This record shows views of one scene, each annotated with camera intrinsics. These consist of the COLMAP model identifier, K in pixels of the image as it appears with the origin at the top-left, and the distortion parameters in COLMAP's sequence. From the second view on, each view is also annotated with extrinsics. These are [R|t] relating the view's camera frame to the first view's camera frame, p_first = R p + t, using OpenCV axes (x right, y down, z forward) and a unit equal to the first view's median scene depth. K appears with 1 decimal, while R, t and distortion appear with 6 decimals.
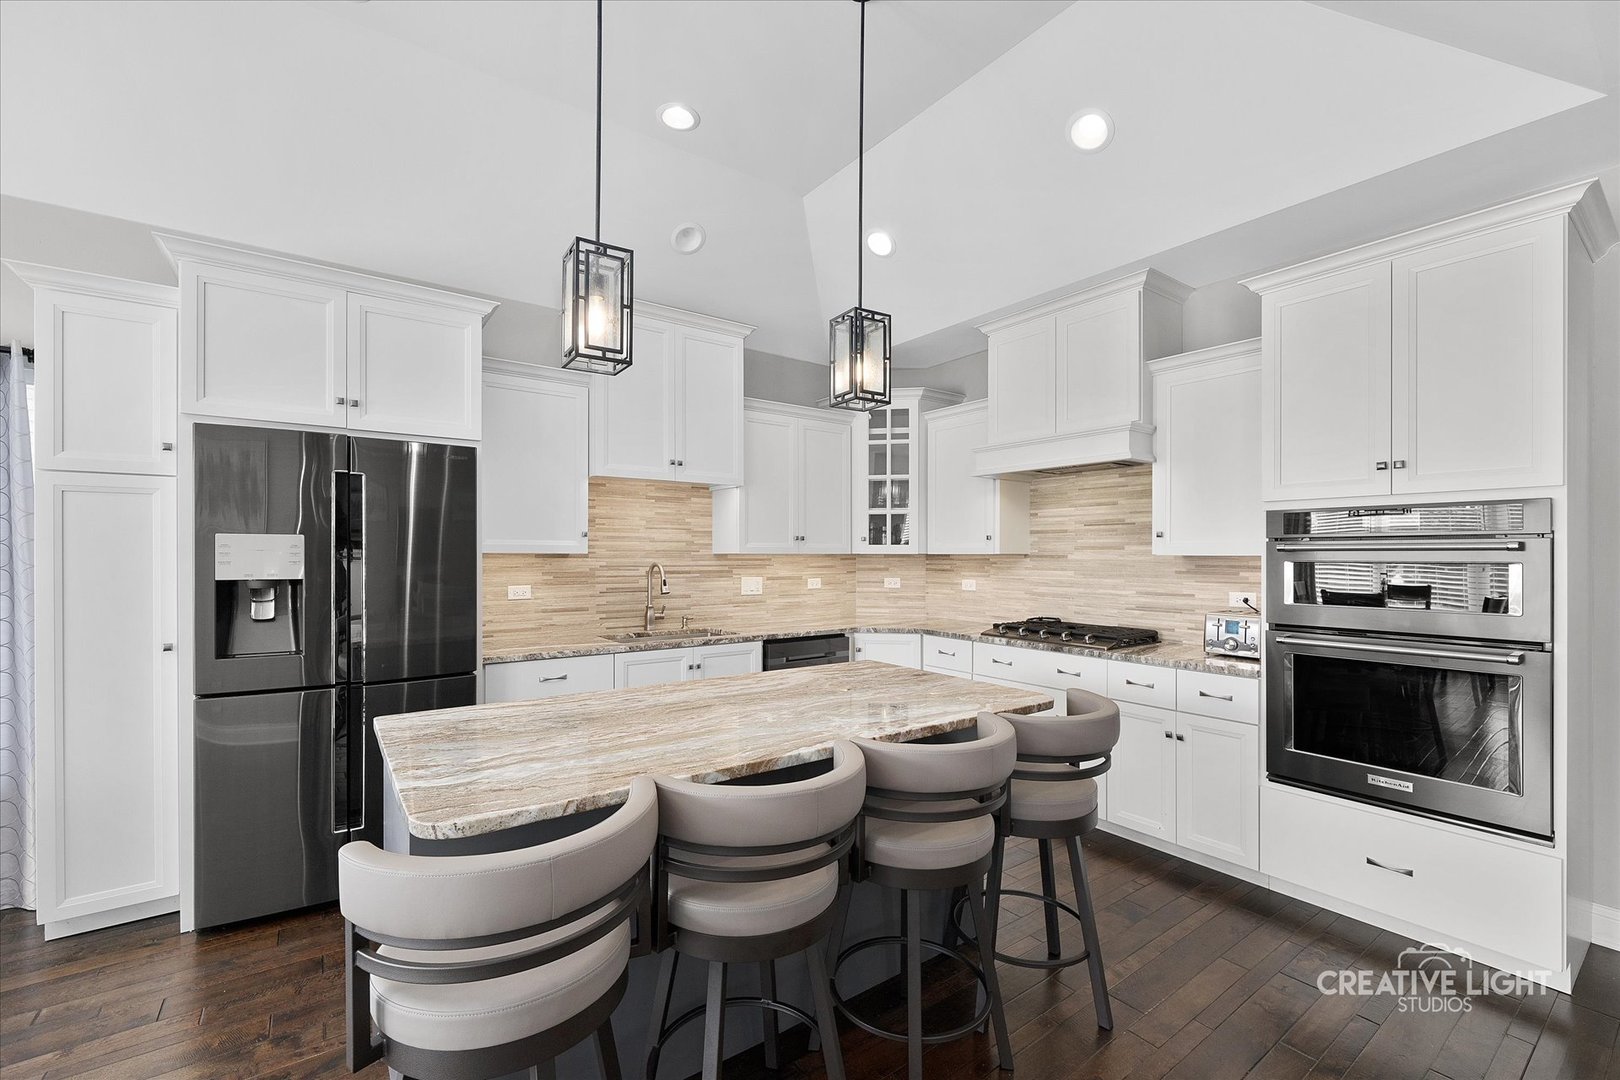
lens RADIAL K [[680.2, 0, 800.4], [0, 680.2, 555.5], [0, 0, 1]] dist [0.008150, -0.000104]
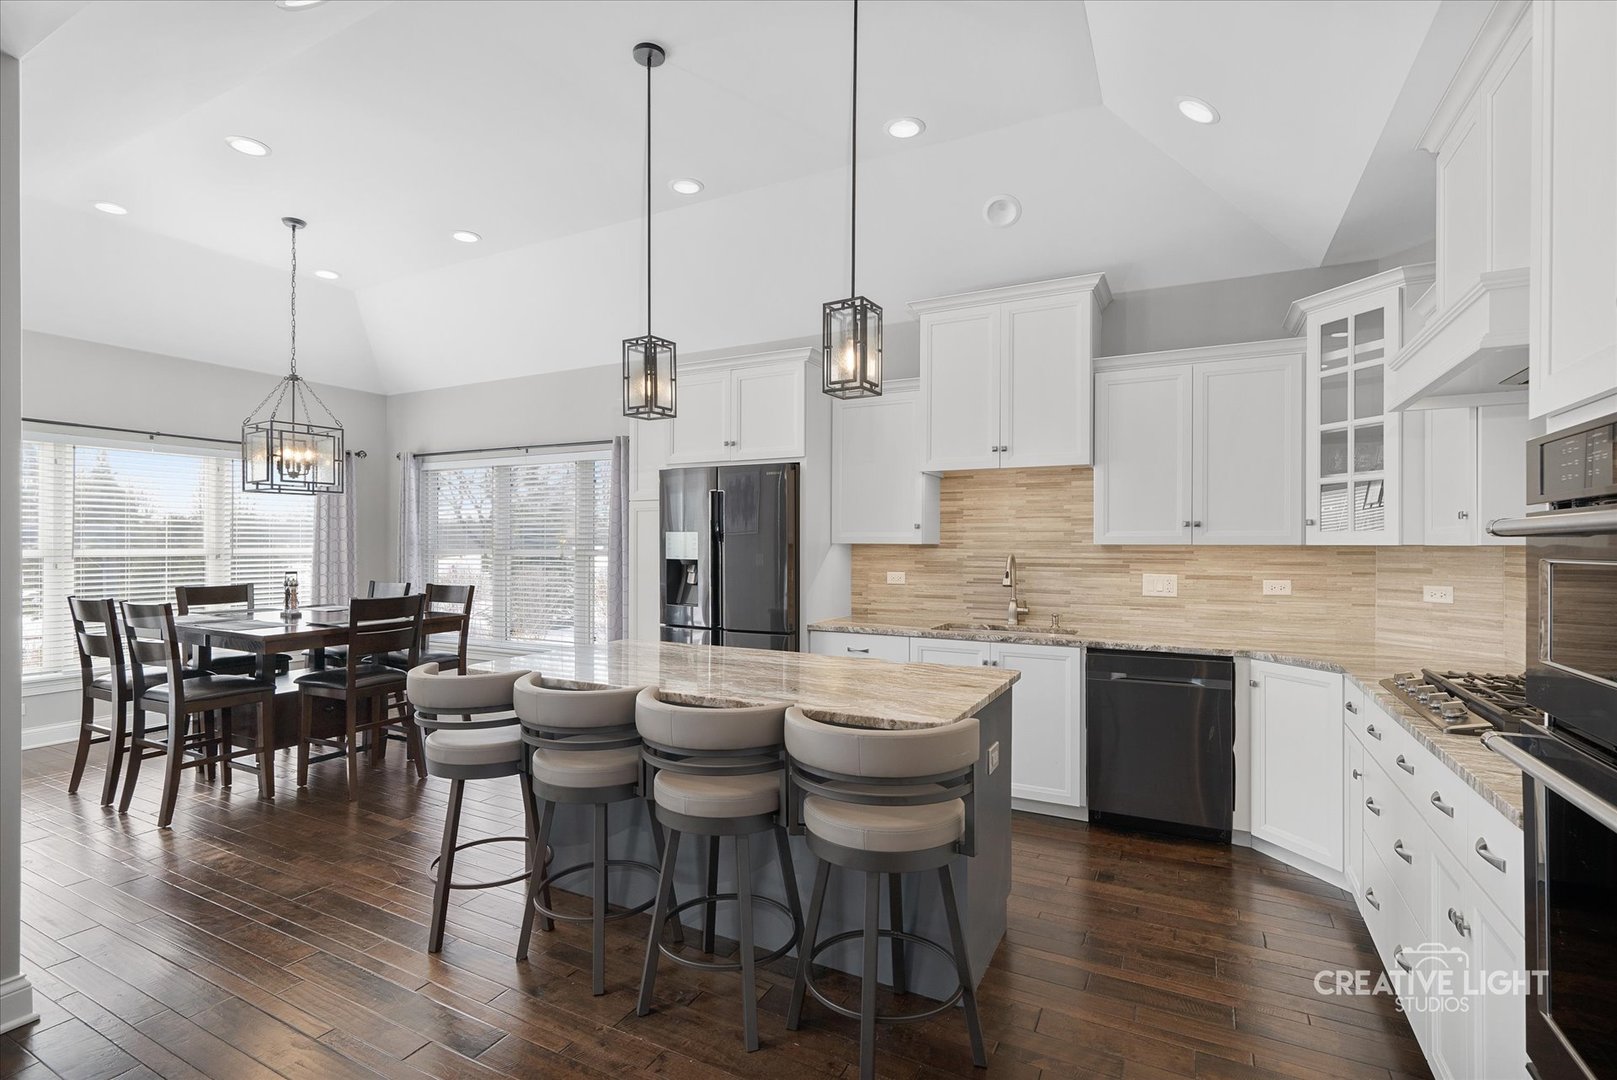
lens RADIAL K [[743.6, 0, 800.3], [0, 743.6, 546.4], [0, 0, 1]] dist [-0.000277, -0.000081]
pose [[0.455976, 0.001548, -0.889991, 0.568212], [-0.005753, 0.999983, -0.001208, 0.003088], [0.889973, 0.005671, 0.455977, 0.255990]]
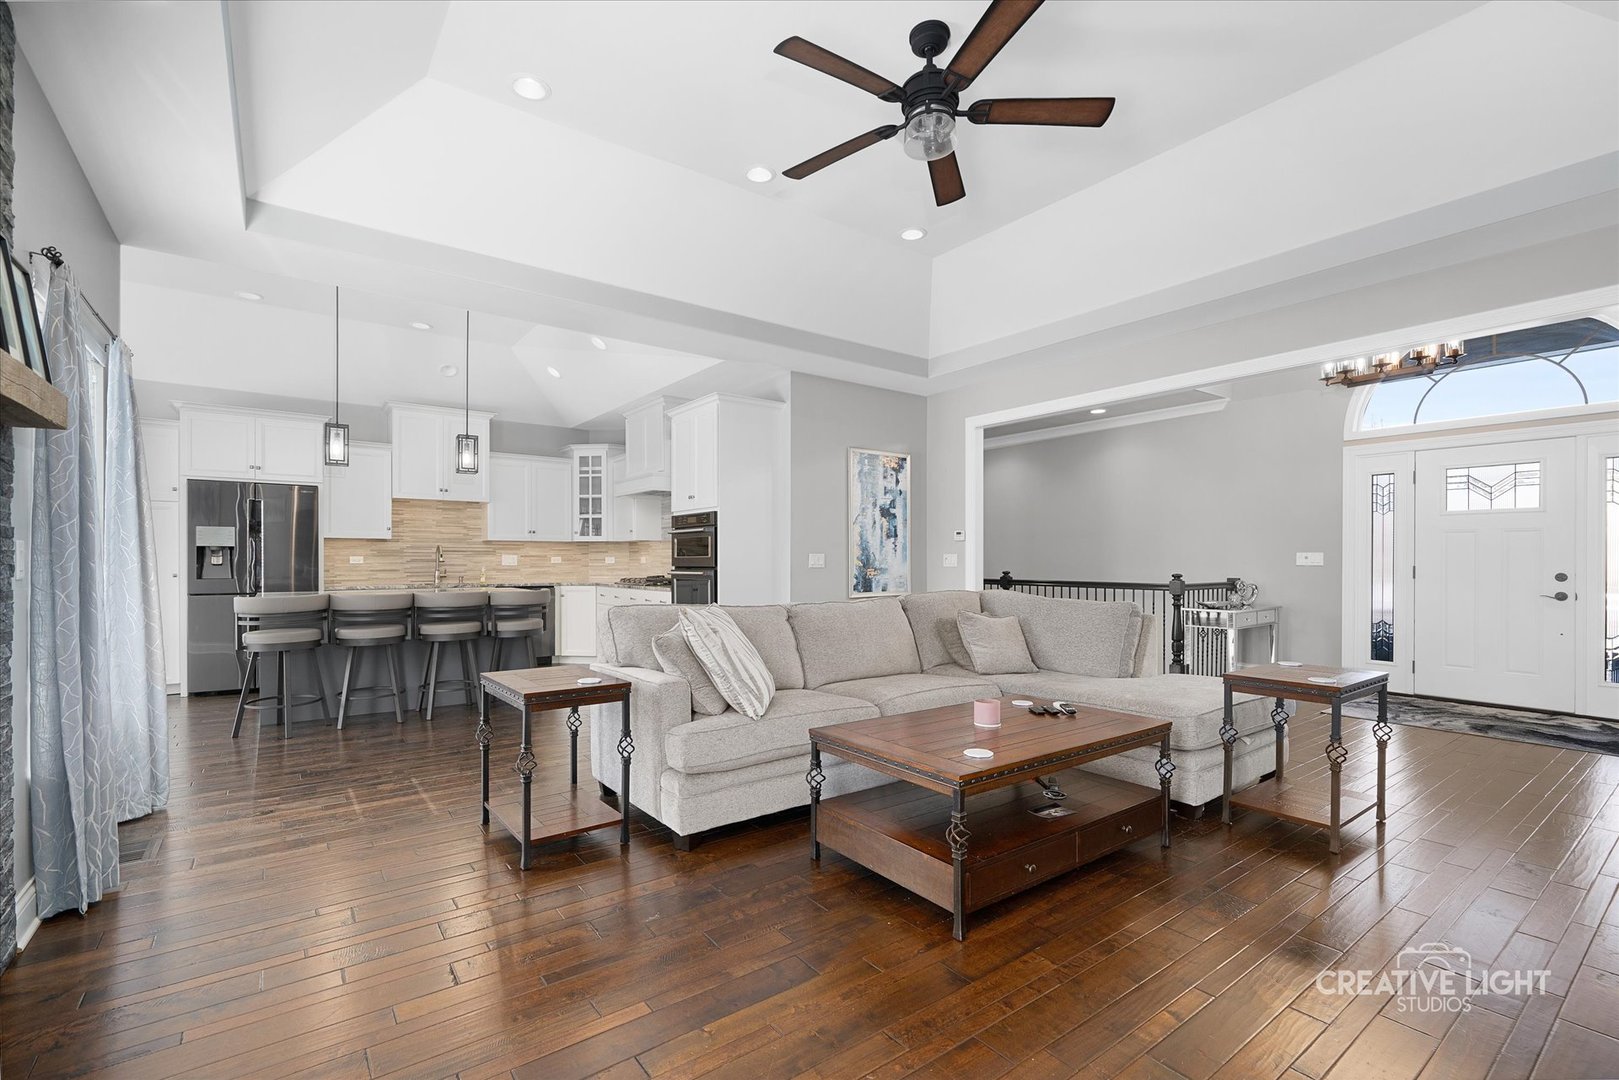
lens RADIAL K [[699.8, 0, 789.0], [0, 699.8, 559.3], [0, 0, 1]] dist [0.003550, 0.000172]
pose [[0.999890, -0.002173, 0.014702, 0.665230], [0.002192, 0.999997, -0.001269, 0.051376], [-0.014699, 0.001301, 0.999891, -0.835740]]
